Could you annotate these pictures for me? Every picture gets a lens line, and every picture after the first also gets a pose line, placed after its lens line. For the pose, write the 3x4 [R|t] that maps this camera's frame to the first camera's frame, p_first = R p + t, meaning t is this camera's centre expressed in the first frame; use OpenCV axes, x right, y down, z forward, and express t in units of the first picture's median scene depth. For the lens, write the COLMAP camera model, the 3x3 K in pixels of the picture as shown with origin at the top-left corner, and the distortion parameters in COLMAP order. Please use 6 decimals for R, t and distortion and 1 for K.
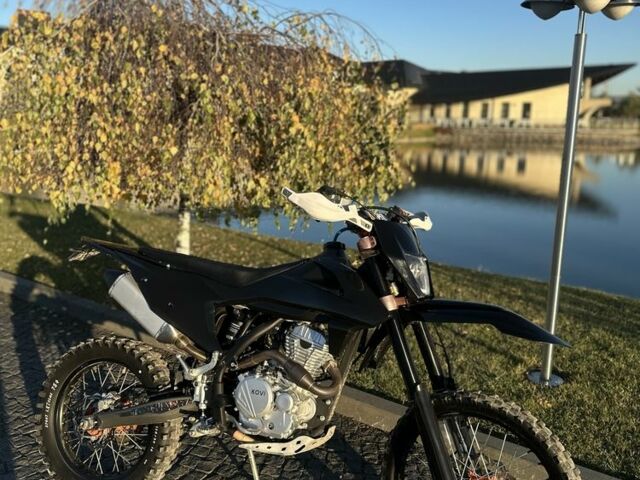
lens RADIAL K [[592.8, 0, 318.6], [0, 592.8, 242.1], [0, 0, 1]] dist [0.166595, -0.348818]
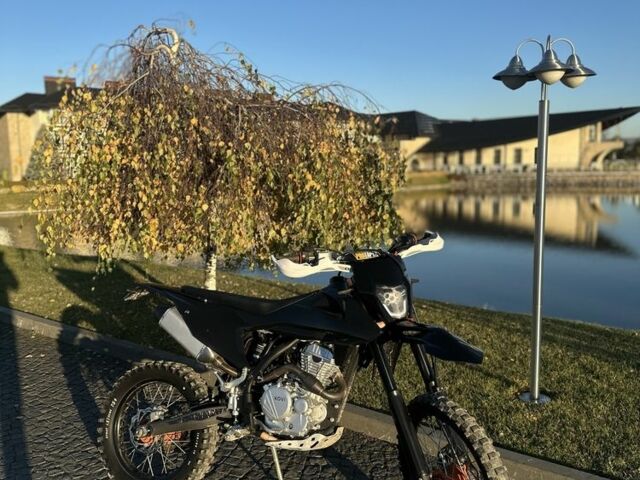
lens RADIAL K [[592.8, 0, 318.6], [0, 592.8, 242.1], [0, 0, 1]] dist [0.166595, -0.348818]
pose [[0.999090, -0.028520, -0.031705, 0.014625], [0.025831, 0.996280, -0.082208, 0.015752], [0.033931, 0.081315, 0.996111, -0.137115]]
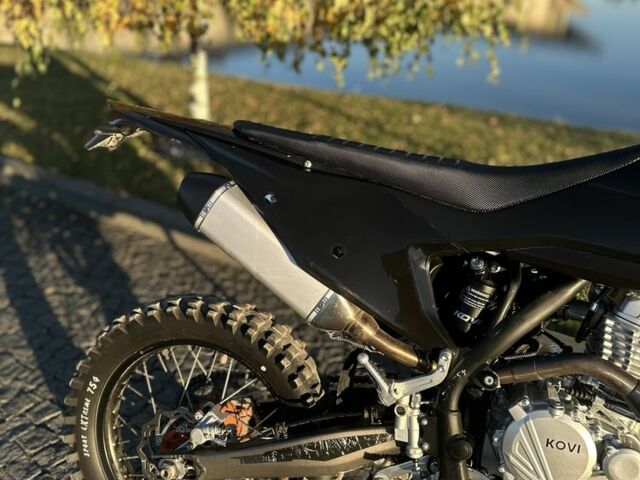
lens RADIAL K [[609.8, 0, 329.4], [0, 609.8, 242.2], [0, 0, 1]] dist [0.125264, -0.245270]
pose [[0.998240, -0.034404, 0.048305, -0.153907], [0.021434, 0.968772, 0.247027, -0.012115], [-0.055295, -0.245557, 0.967804, 0.301309]]
